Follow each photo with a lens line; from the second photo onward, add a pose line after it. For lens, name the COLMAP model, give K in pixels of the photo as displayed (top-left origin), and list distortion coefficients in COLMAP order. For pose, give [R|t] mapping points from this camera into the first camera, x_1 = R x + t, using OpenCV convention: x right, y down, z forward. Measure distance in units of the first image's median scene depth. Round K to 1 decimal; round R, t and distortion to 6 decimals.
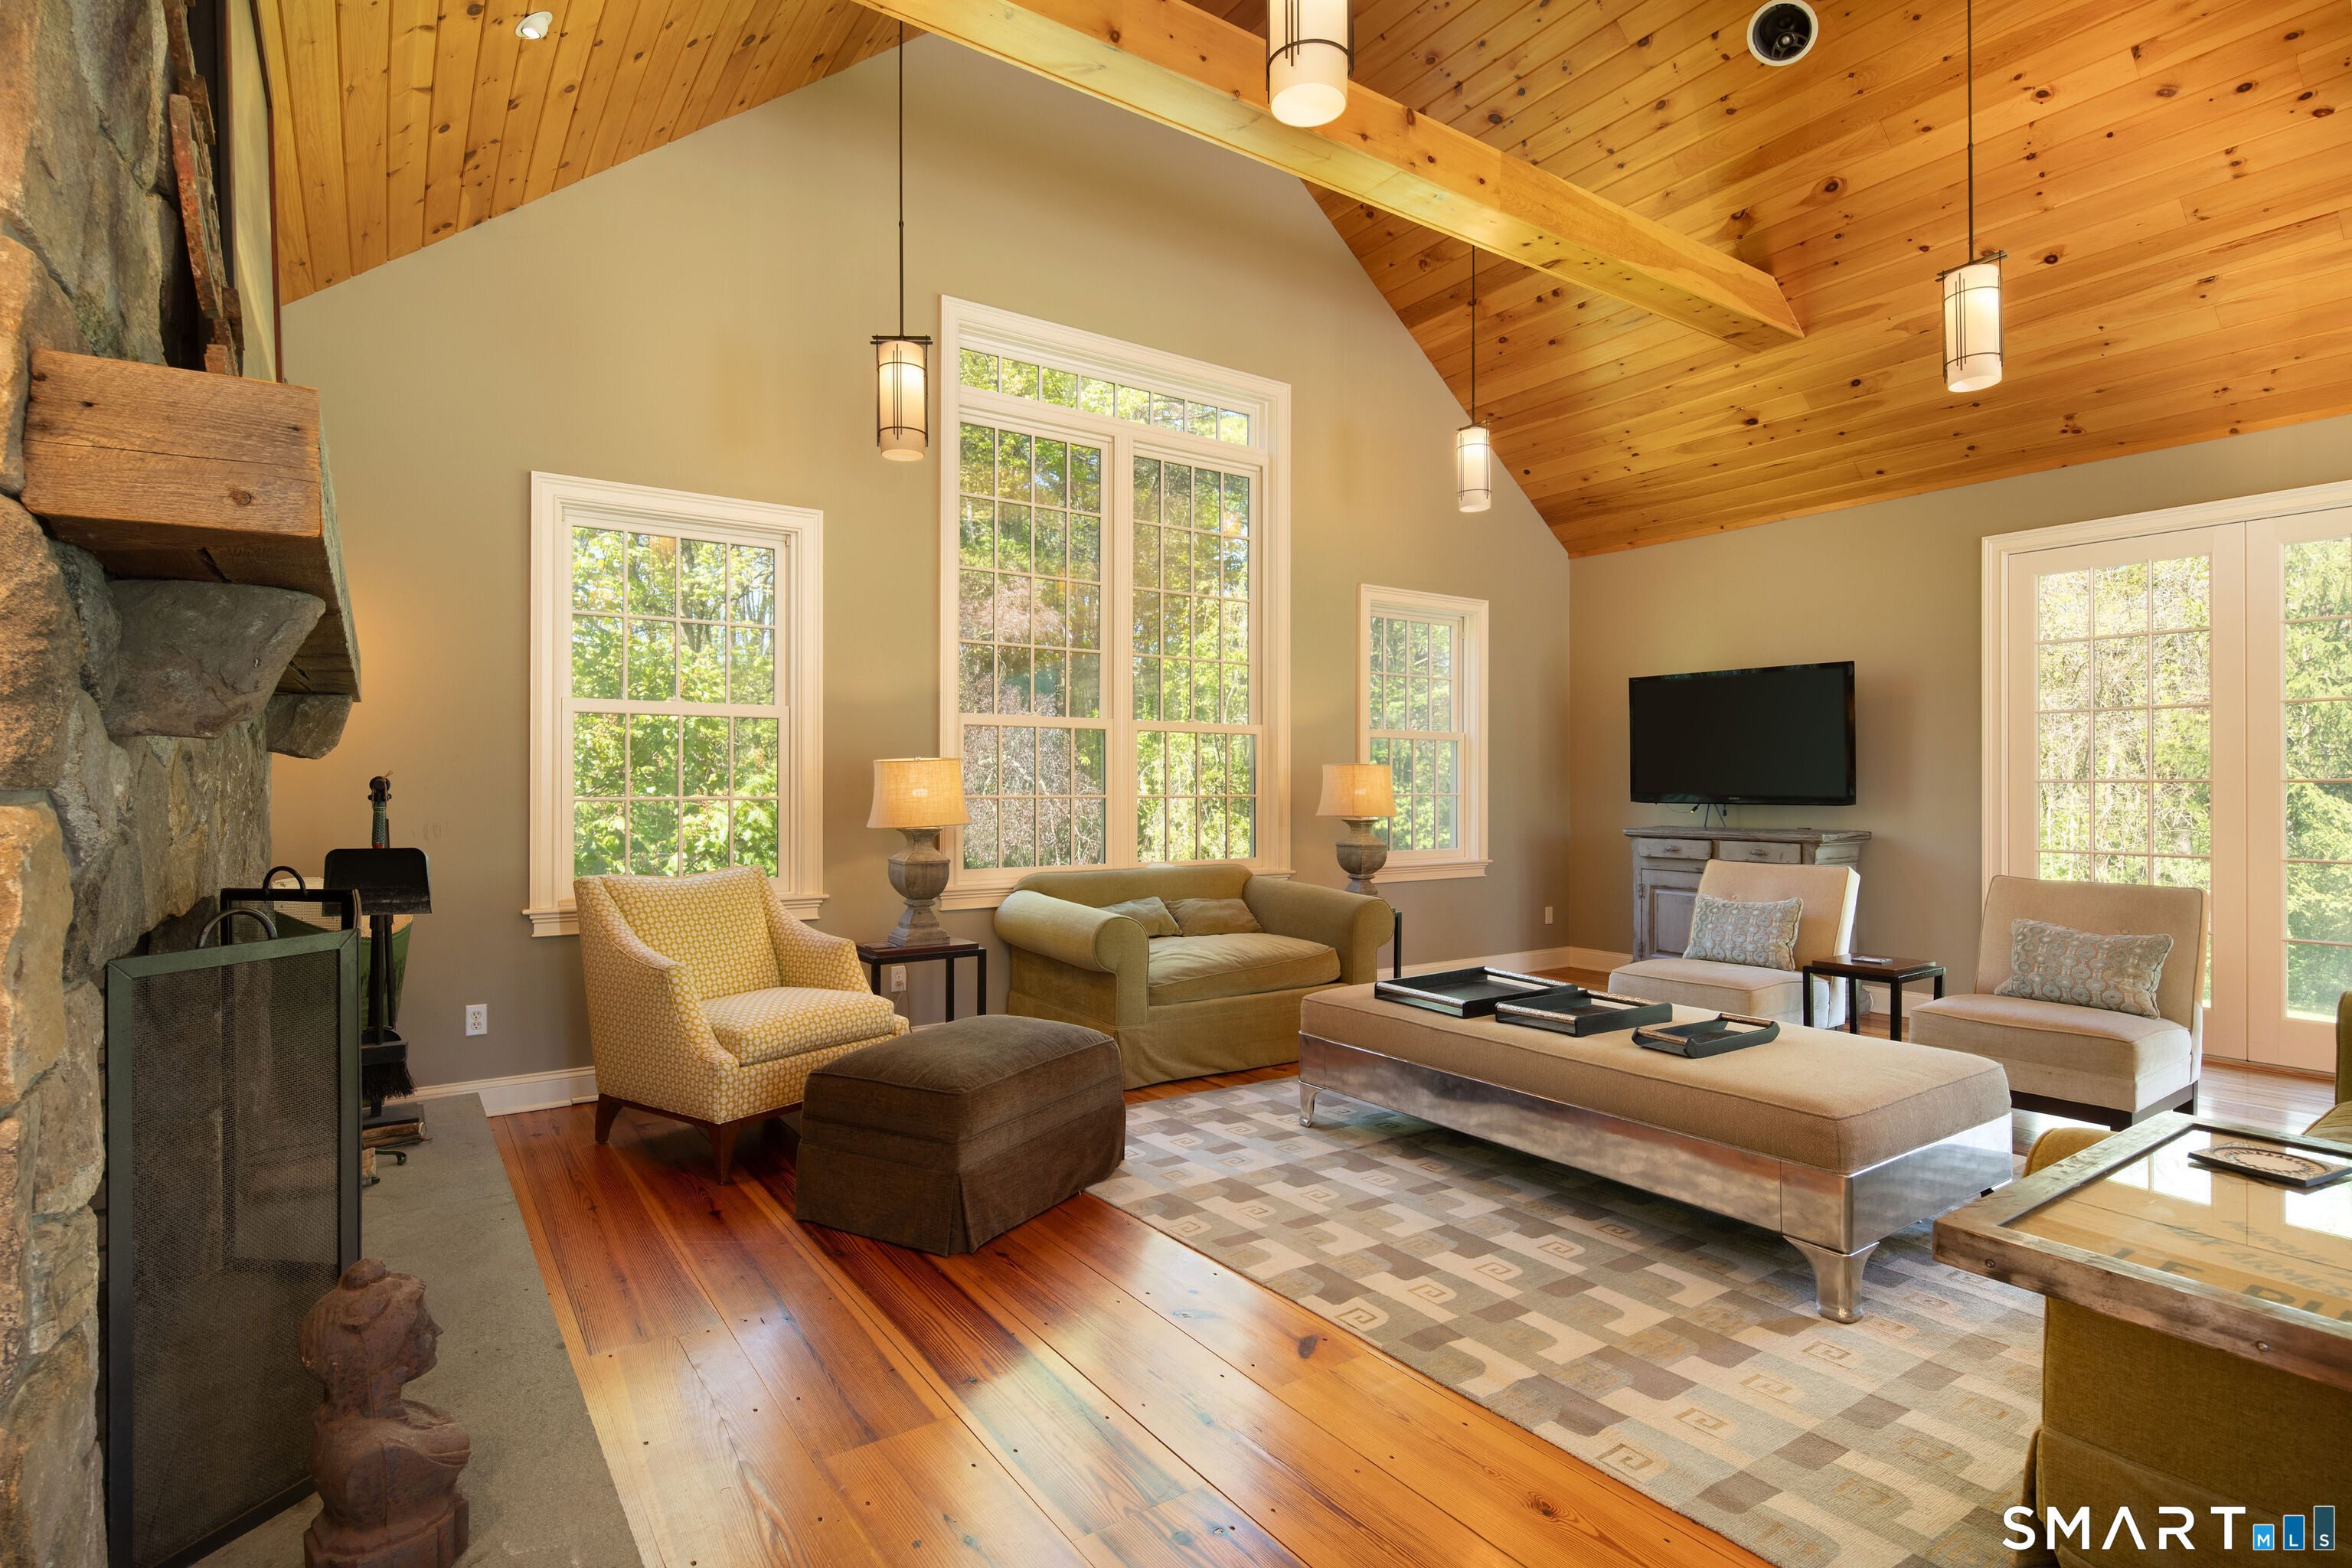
lens RADIAL K [[1164.6, 0, 1166.1], [0, 1164.6, 786.8], [0, 0, 1]] dist [-0.000876, -0.001908]
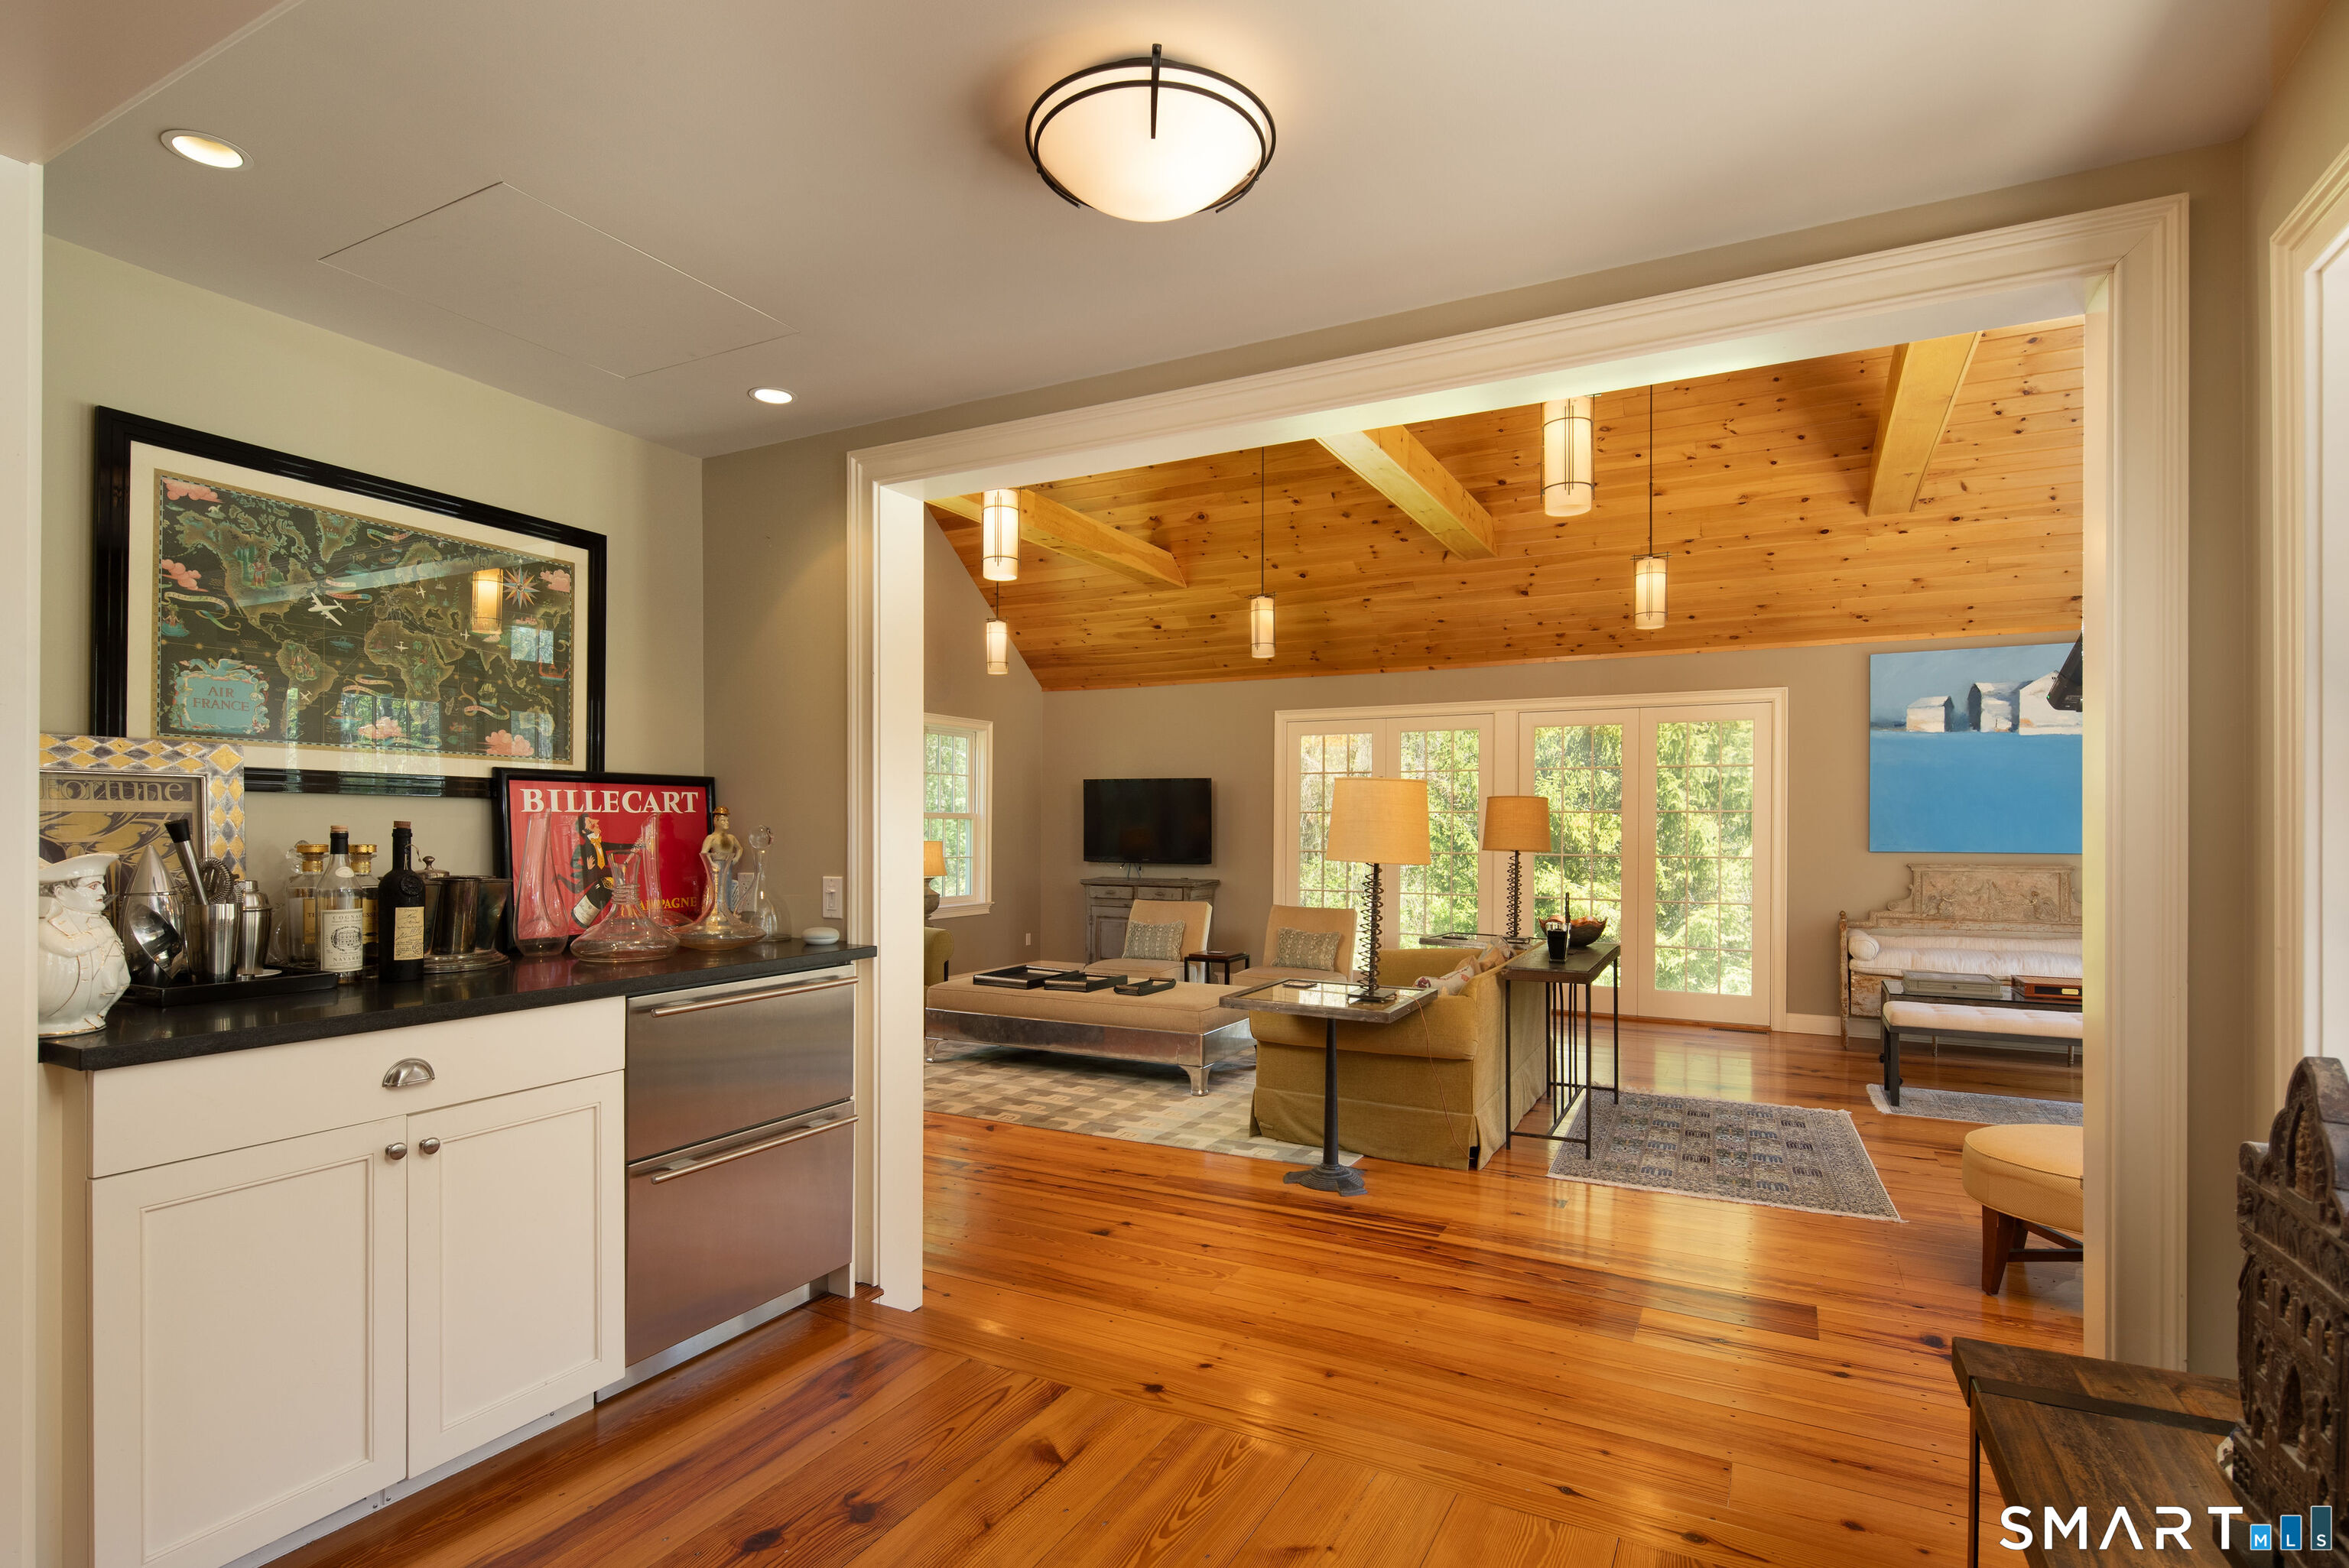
lens RADIAL K [[1163.0, 0, 1162.9], [0, 1163.0, 803.8], [0, 0, 1]] dist [-0.000876, -0.001908]
pose [[0.883721, 0.015925, 0.467742, -0.330519], [-0.007343, 0.999770, -0.020166, -0.049197], [-0.467956, 0.014387, 0.883635, -0.583334]]
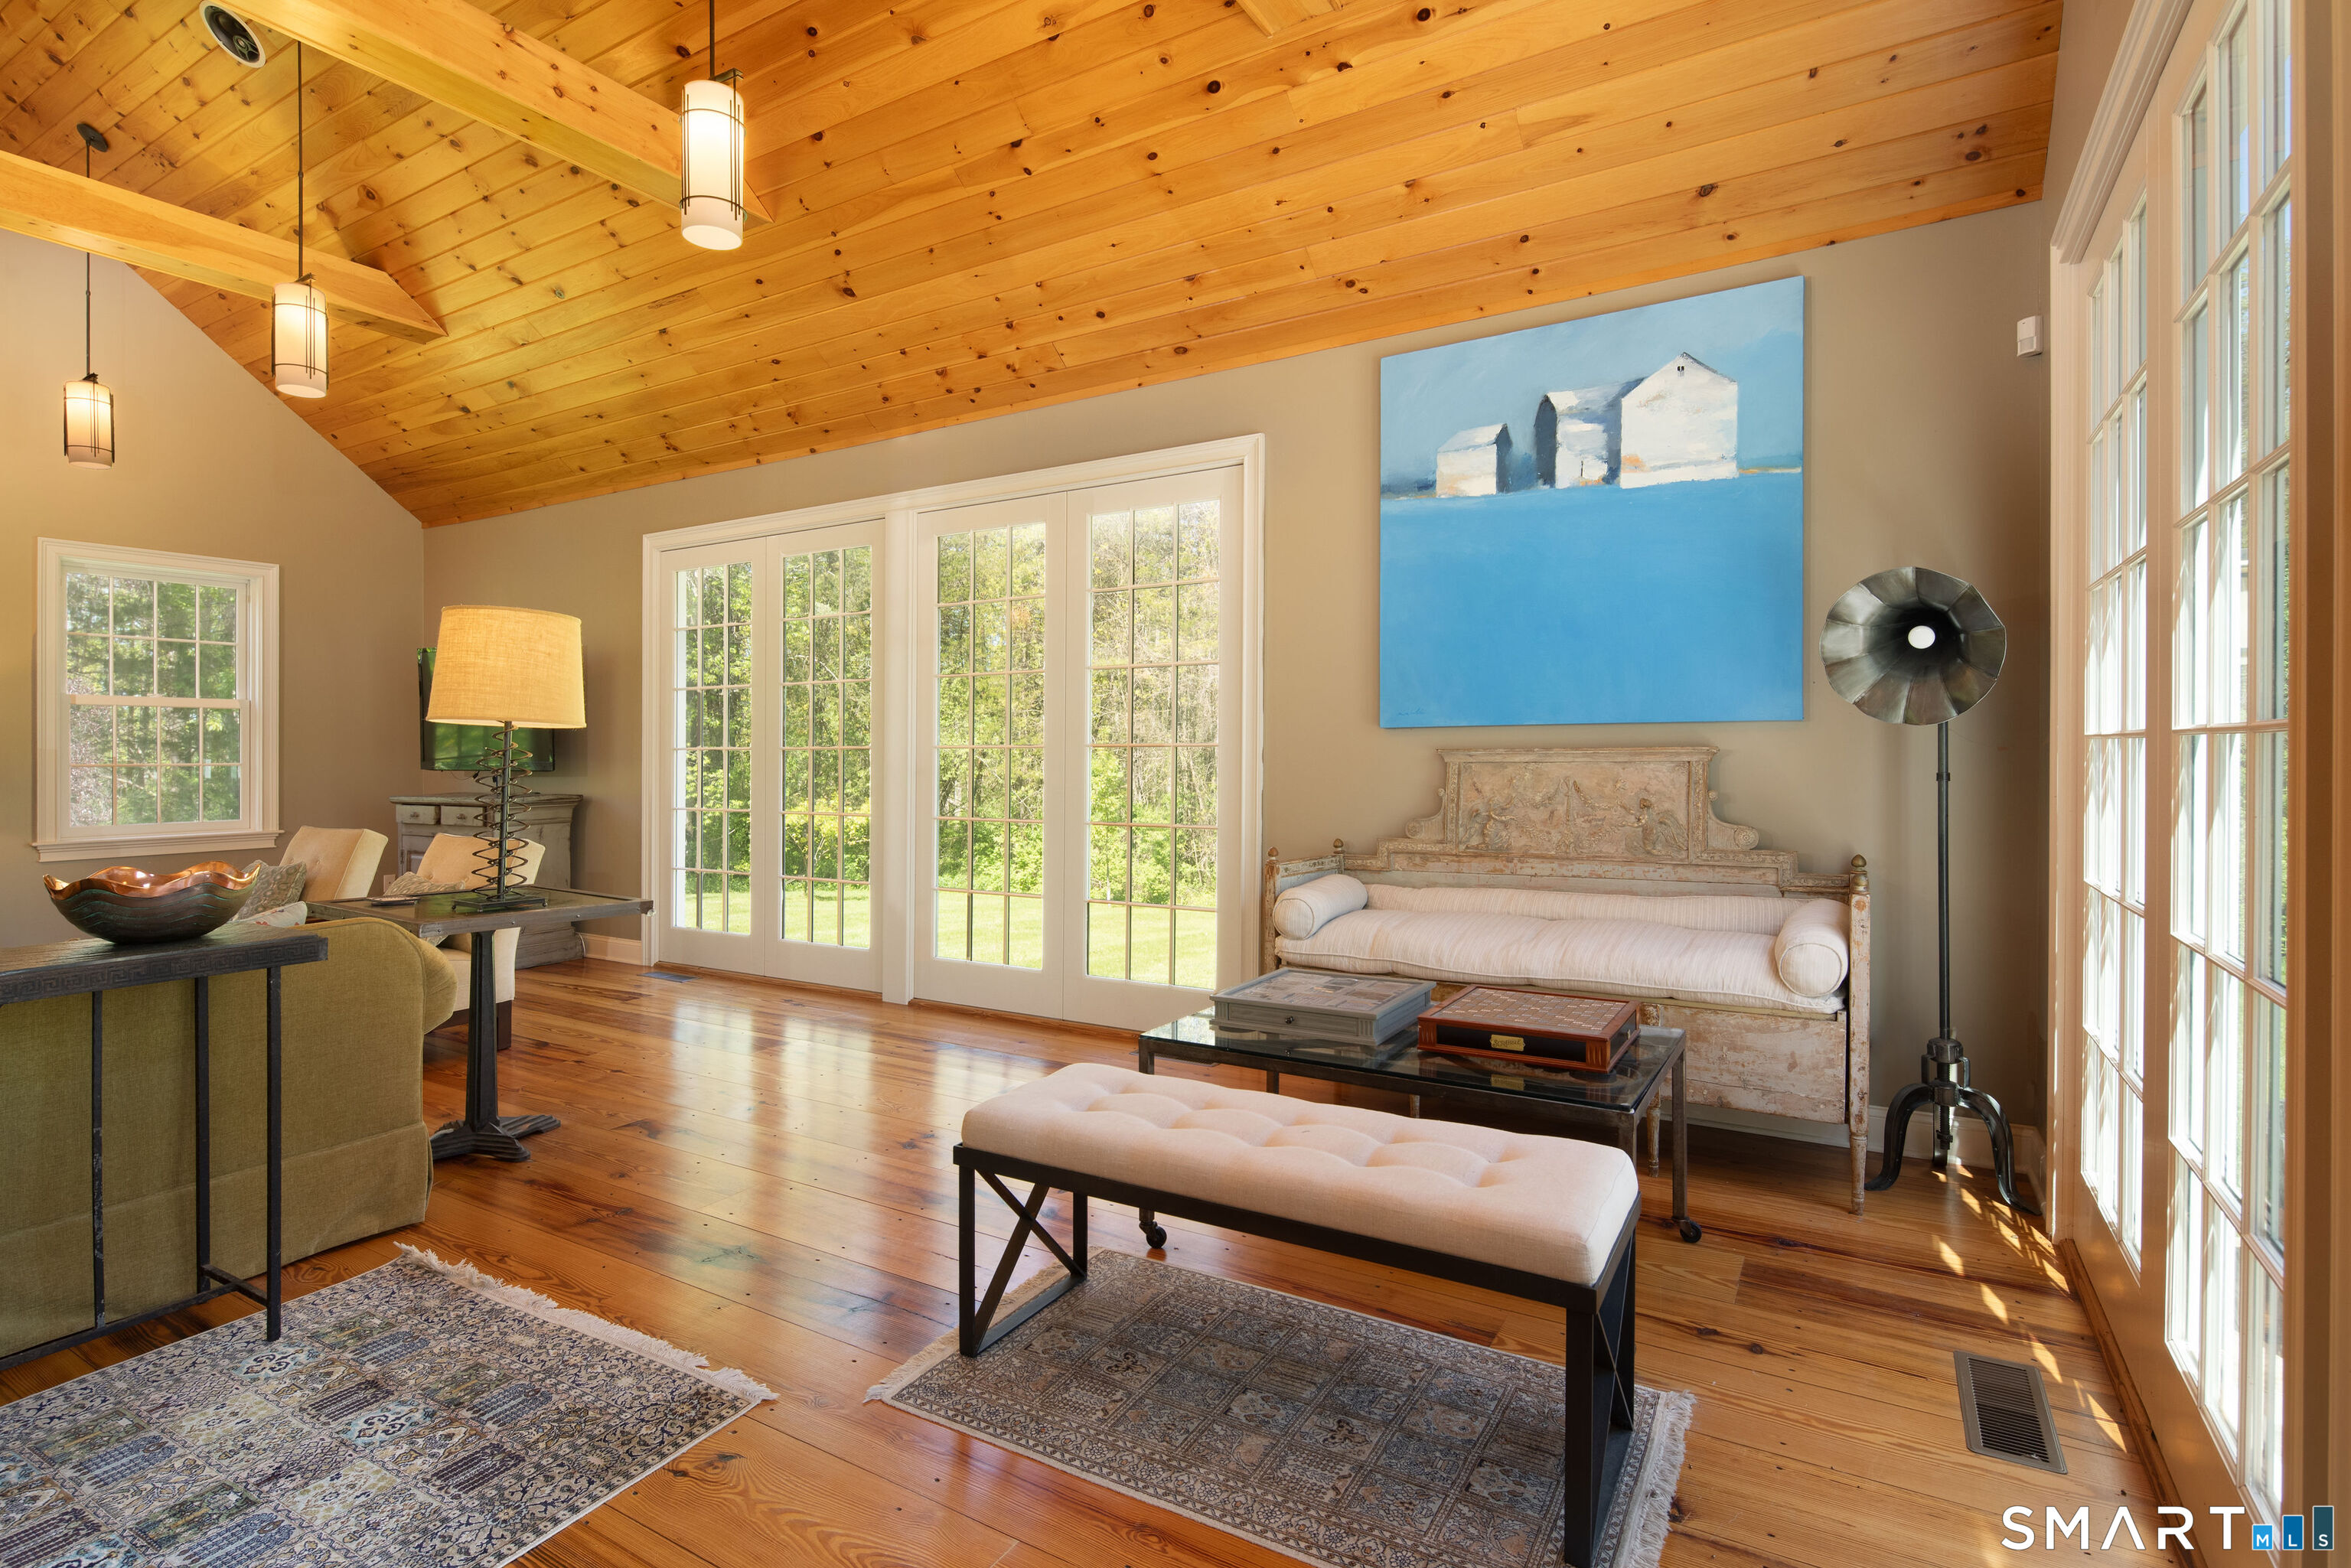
lens RADIAL K [[1164.0, 0, 1185.5], [0, 1164.0, 766.4], [0, 0, 1]] dist [-0.000876, -0.001908]
pose [[0.913275, 0.001440, 0.407342, 0.916586], [-0.002737, 0.999993, 0.002600, 0.008870], [-0.407335, -0.003489, 0.913272, -0.324097]]
